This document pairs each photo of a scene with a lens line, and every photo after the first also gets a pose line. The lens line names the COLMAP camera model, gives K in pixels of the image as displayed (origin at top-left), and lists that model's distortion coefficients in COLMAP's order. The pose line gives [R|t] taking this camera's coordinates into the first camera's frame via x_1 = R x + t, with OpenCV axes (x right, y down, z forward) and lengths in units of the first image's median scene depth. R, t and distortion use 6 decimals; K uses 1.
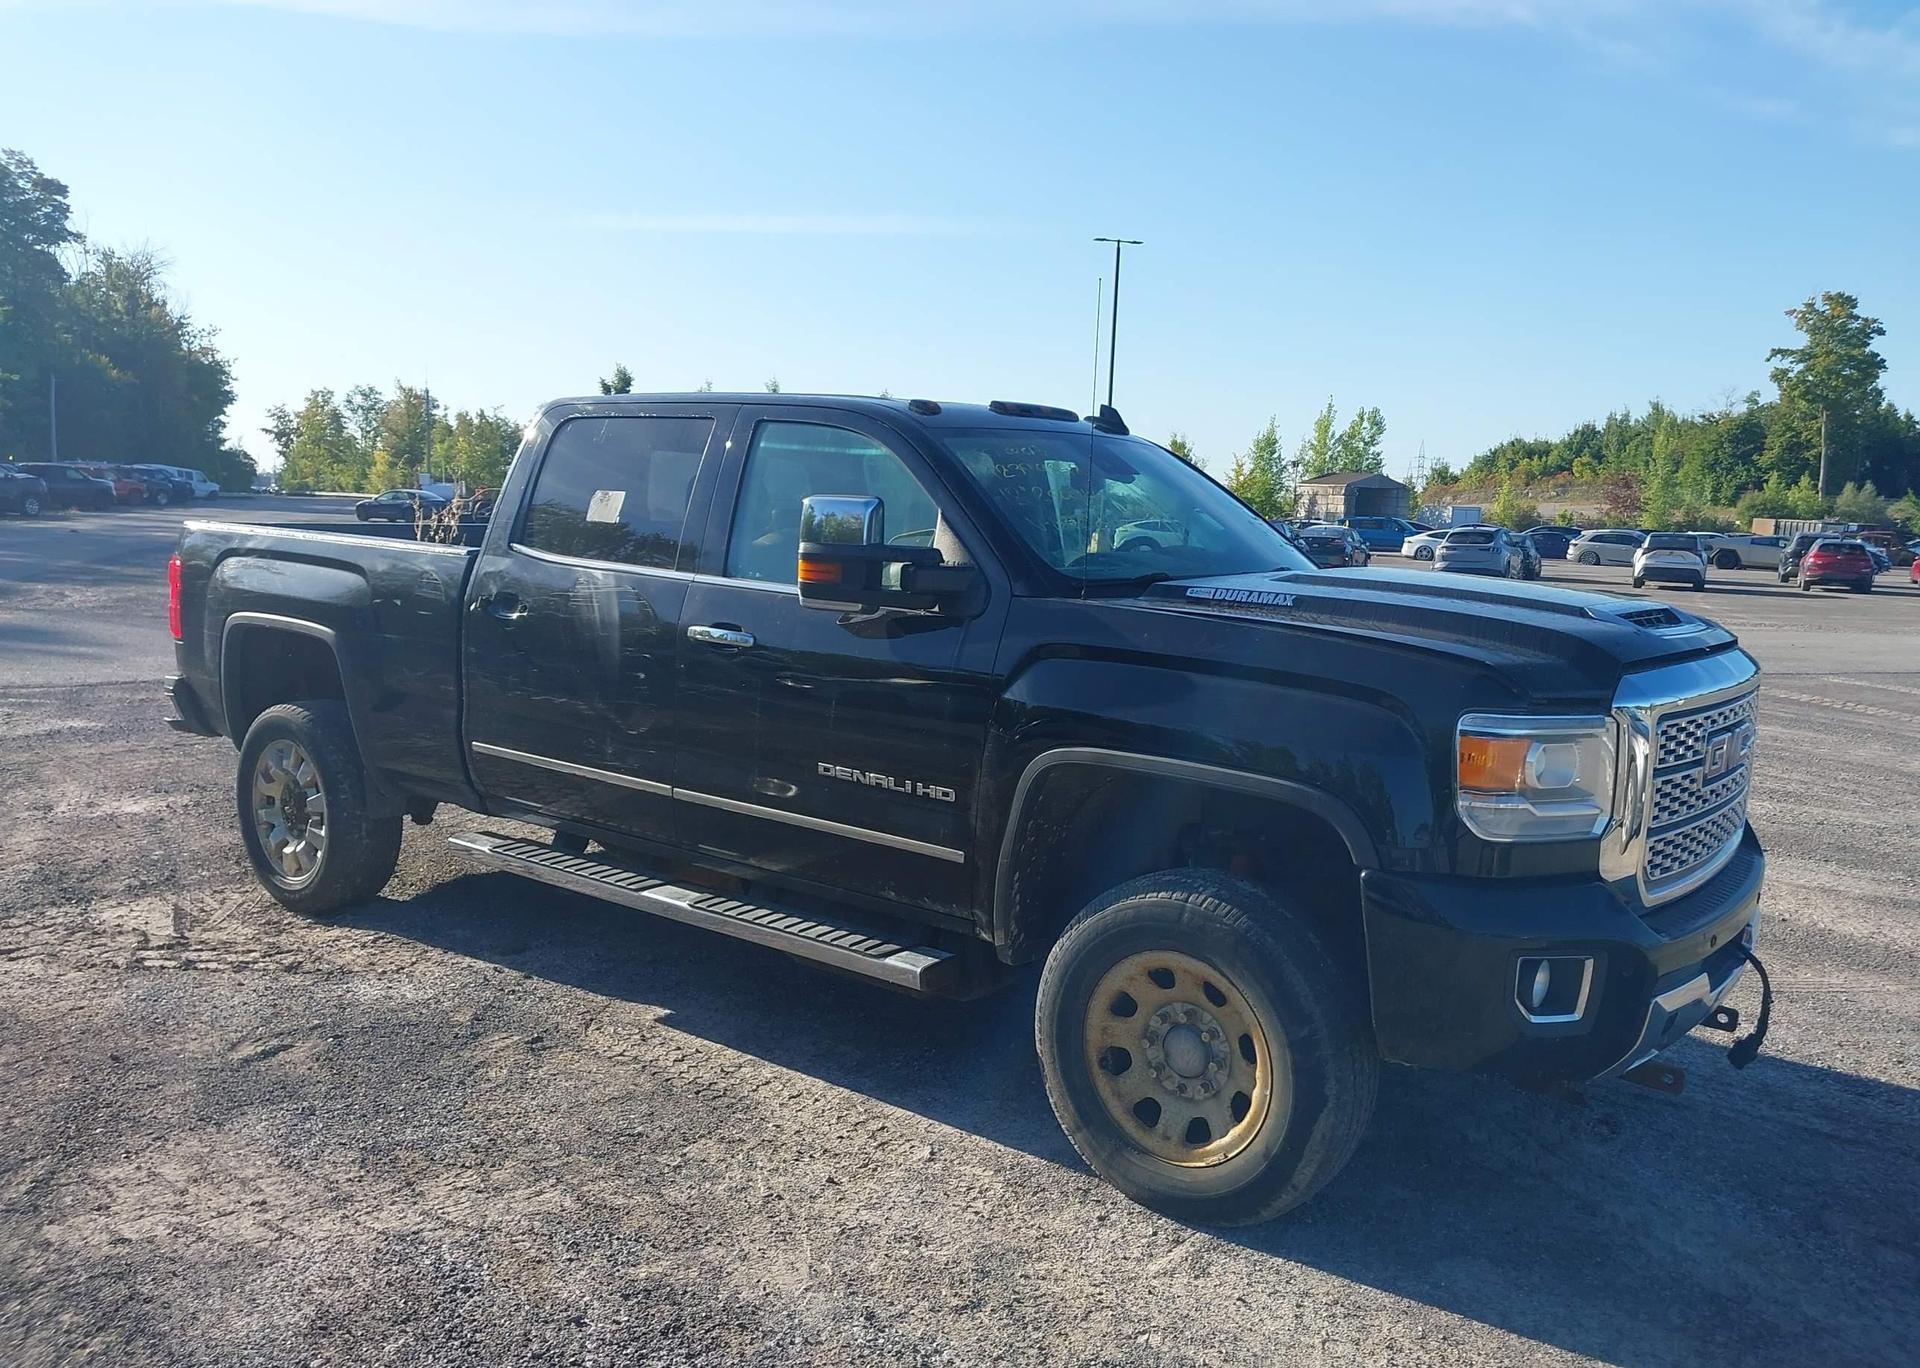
lens RADIAL K [[1586.2, 0, 996.6], [0, 1586.2, 719.0], [0, 0, 1]] dist [0.046463, -0.048004]
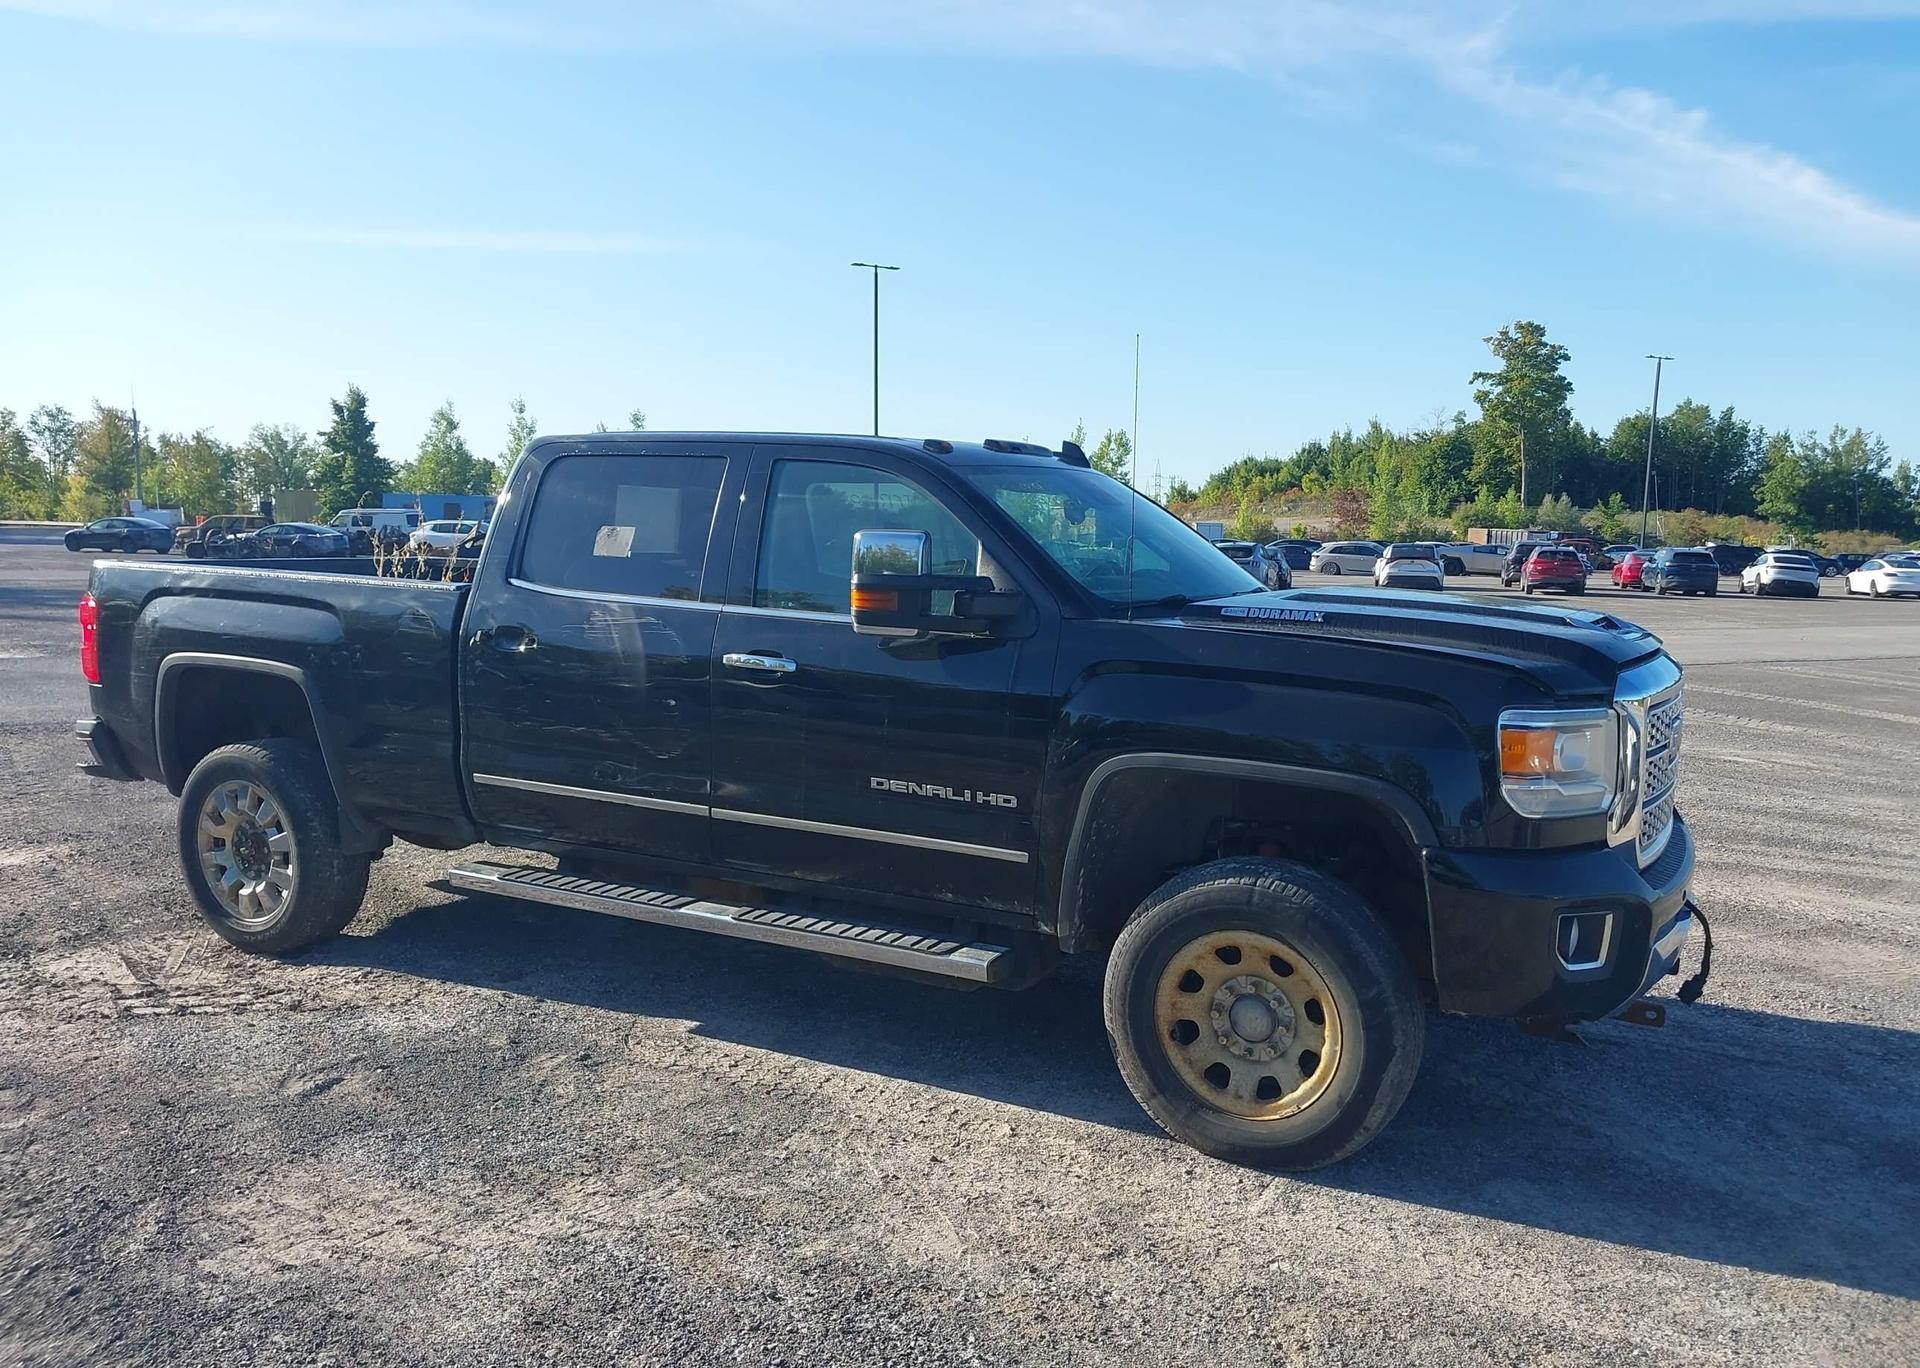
lens RADIAL K [[1604.0, 0, 973.1], [0, 1604.0, 692.5], [0, 0, 1]] dist [0.021106, -0.015897]
pose [[0.985759, -0.031216, 0.165244, -0.186128], [0.035640, 0.999079, -0.023877, -0.001360], [-0.164346, 0.029426, 0.985964, -0.070074]]
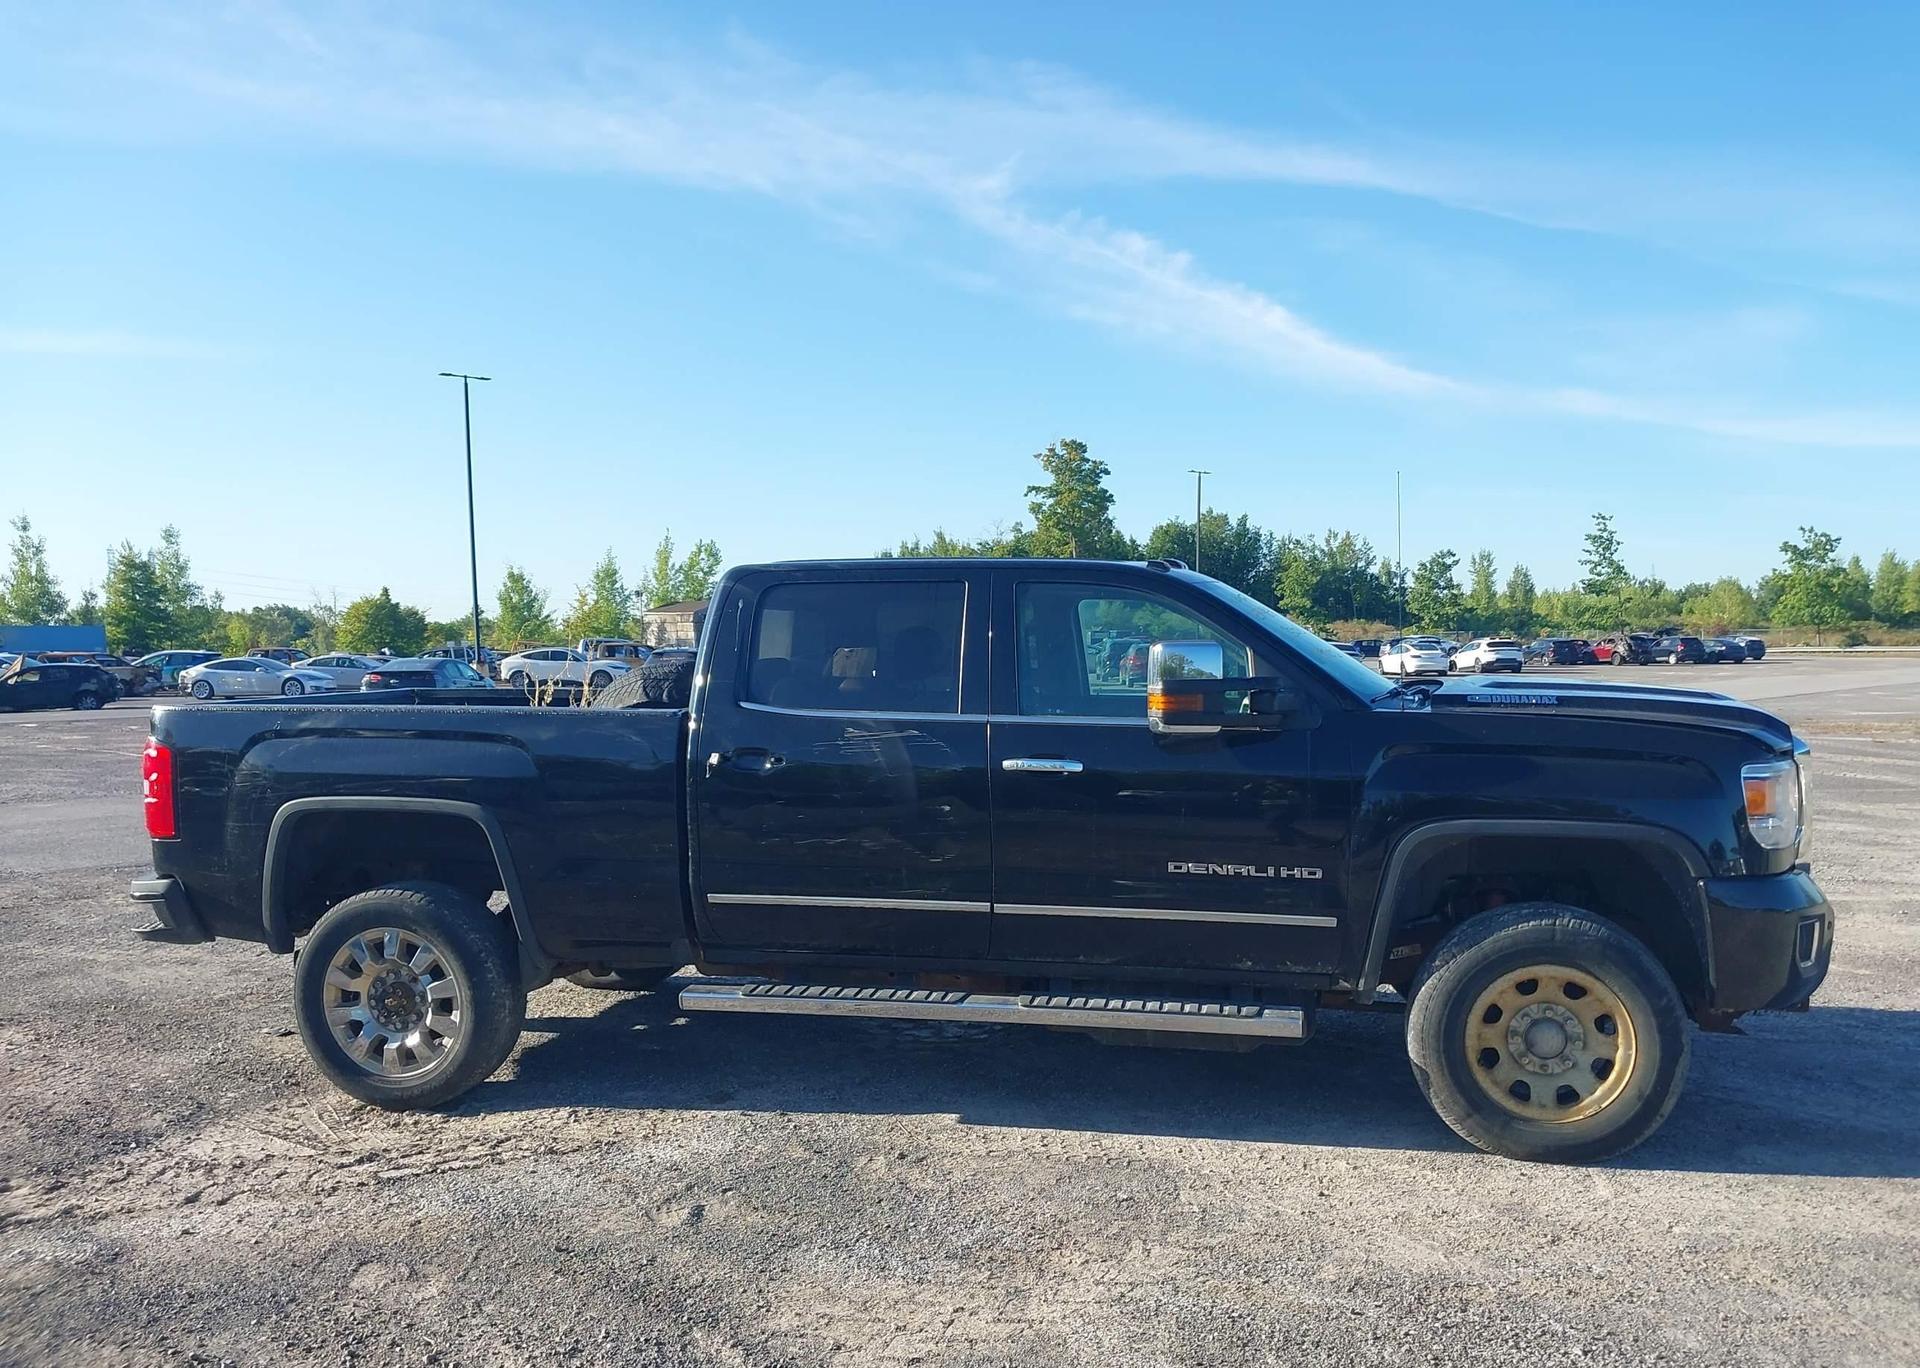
lens RADIAL K [[1598.0, 0, 916.7], [0, 1598.0, 719.1], [0, 0, 1]] dist [0.203249, -0.625835]
pose [[0.886767, -0.068460, 0.457118, -0.694958], [0.103879, 0.993189, -0.052772, -0.030229], [-0.450392, 0.094281, 0.887839, -0.000668]]
